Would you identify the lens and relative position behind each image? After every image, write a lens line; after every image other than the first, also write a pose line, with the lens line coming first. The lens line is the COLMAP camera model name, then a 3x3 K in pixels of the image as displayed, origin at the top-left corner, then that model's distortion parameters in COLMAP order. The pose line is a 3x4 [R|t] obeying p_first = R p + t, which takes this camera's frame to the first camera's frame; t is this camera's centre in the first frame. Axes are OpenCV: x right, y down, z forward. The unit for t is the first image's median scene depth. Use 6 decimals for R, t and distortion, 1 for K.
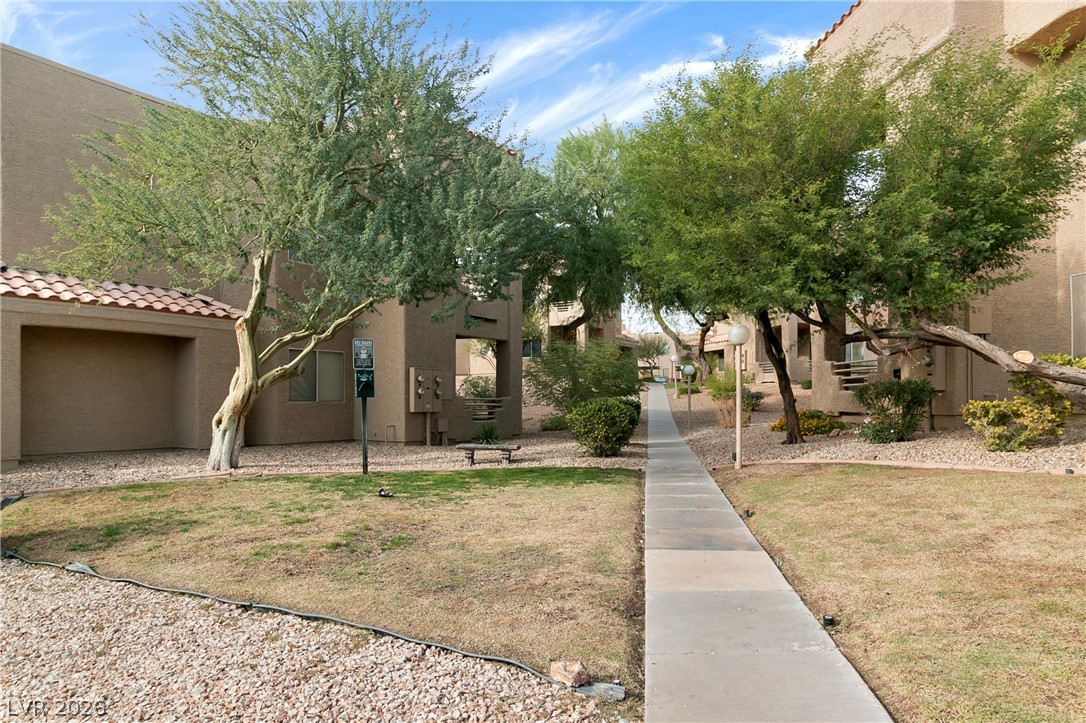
lens RADIAL K [[672.3, 0, 544.0], [0, 672.3, 395.6], [0, 0, 1]] dist [-0.001117, -0.000281]
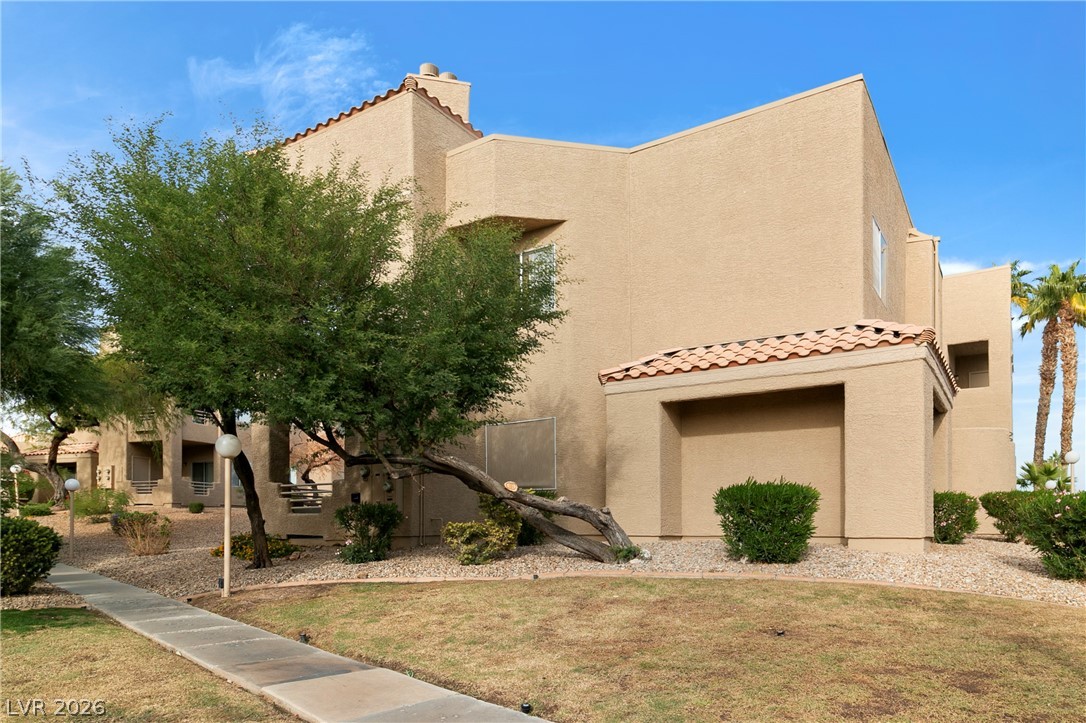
lens RADIAL K [[706.8, 0, 545.2], [0, 706.8, 524.4], [0, 0, 1]] dist [0.001667, 0.001143]
pose [[0.625627, 0.011963, 0.780030, -0.154139], [-0.013138, 0.999902, -0.004798, 0.010621], [-0.780011, -0.007246, 0.625723, 0.075056]]
